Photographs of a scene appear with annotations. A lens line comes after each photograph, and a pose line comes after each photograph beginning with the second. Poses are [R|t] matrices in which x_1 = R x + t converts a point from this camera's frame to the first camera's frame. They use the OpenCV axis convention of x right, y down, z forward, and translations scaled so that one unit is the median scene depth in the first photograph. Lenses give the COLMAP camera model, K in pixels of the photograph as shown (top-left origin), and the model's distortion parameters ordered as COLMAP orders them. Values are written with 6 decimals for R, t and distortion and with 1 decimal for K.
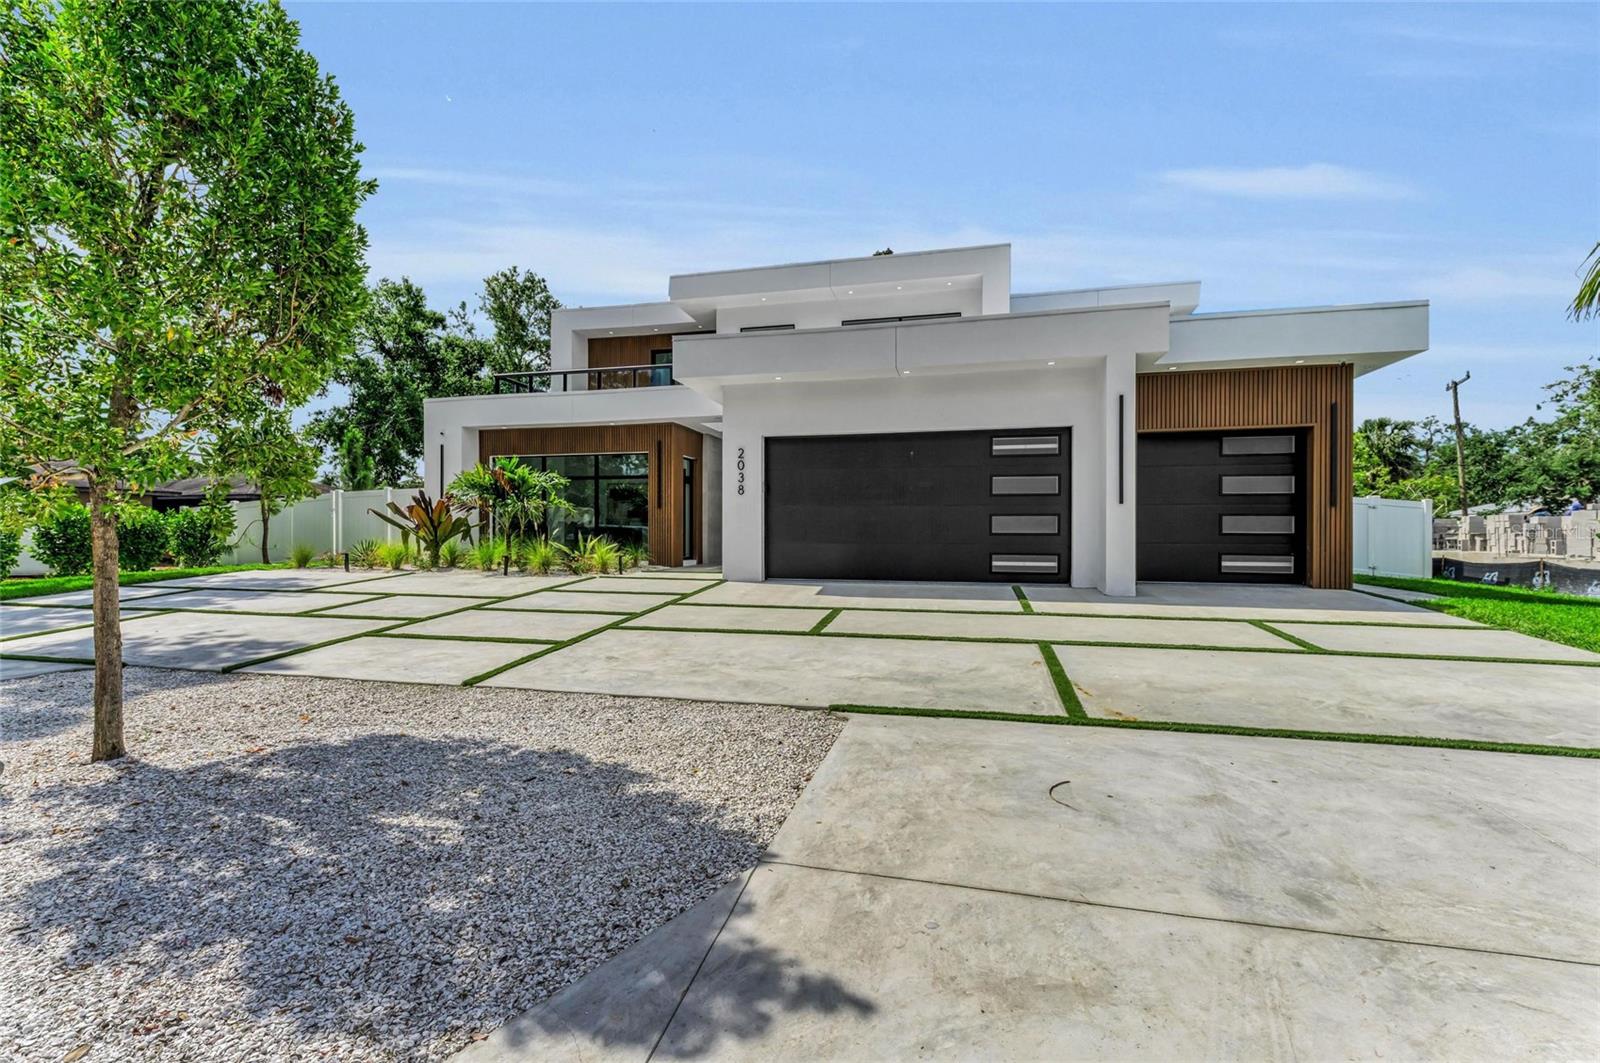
lens RADIAL K [[686.1, 0, 800.0], [0, 686.1, 531.5], [0, 0, 1]] dist [0.011879, -0.000289]
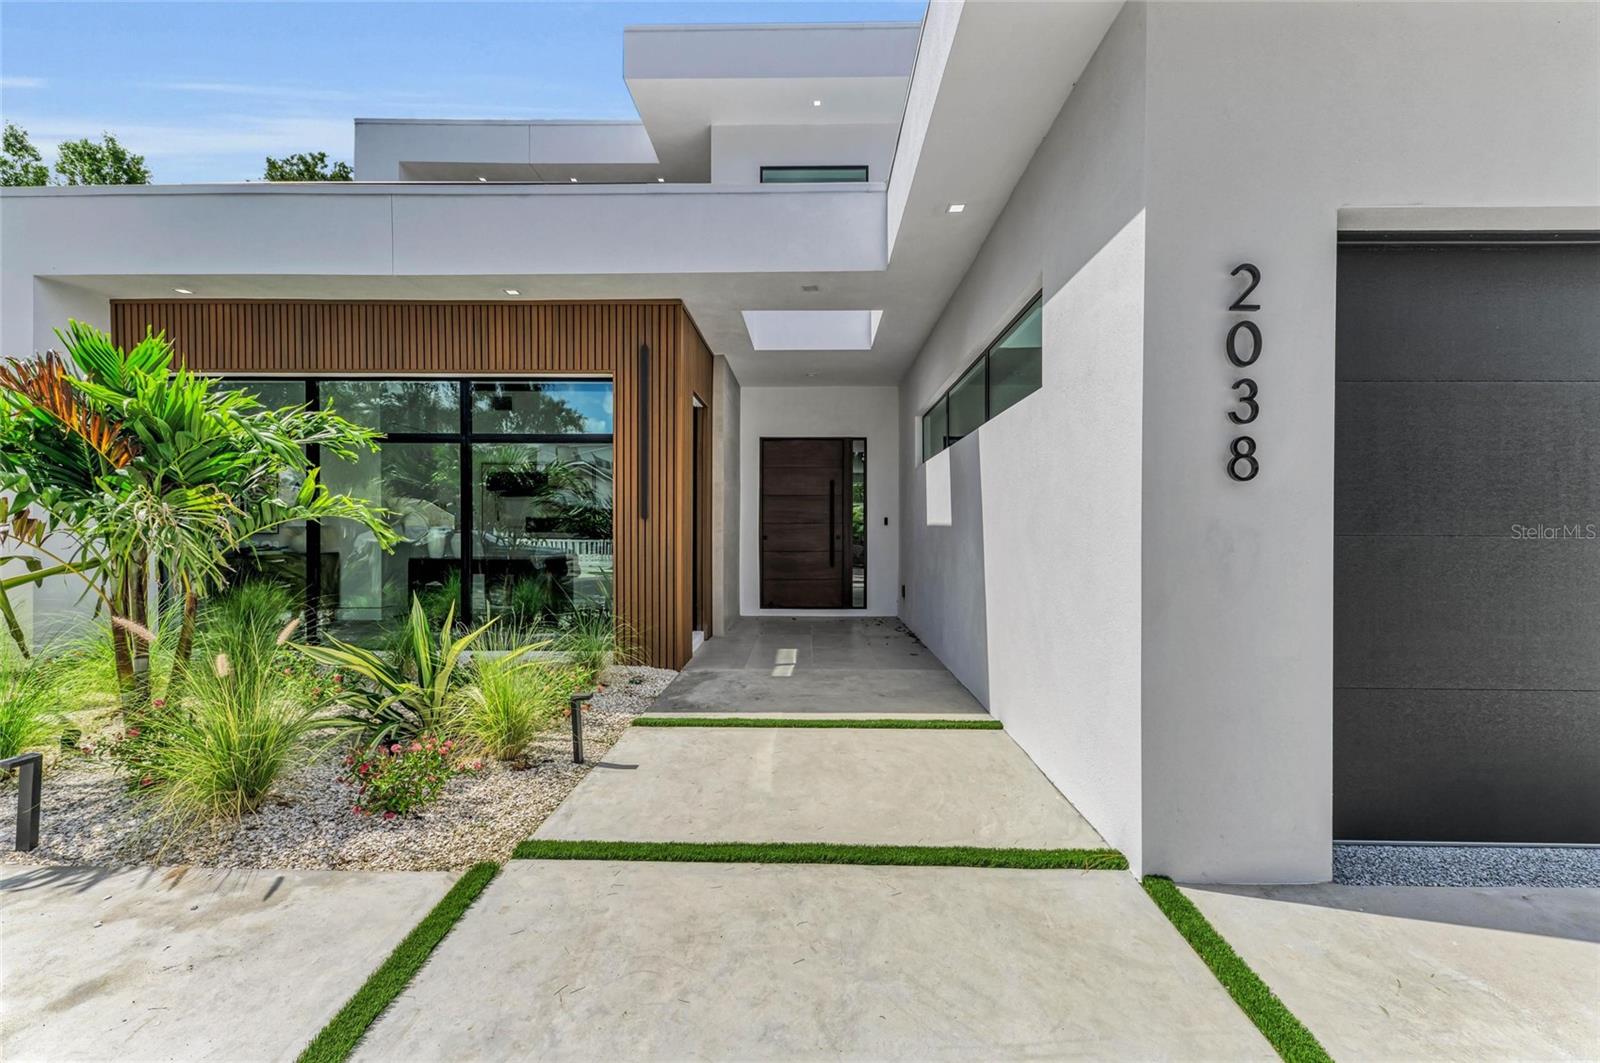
lens RADIAL K [[659.3, 0, 800.0], [0, 659.3, 531.5], [0, 0, 1]] dist [0.012117, 0.000049]
pose [[0.978128, 0.001146, 0.208001, -0.191880], [-0.001585, 0.999997, 0.001942, -0.027979], [-0.207999, -0.002229, 0.978127, 0.605698]]
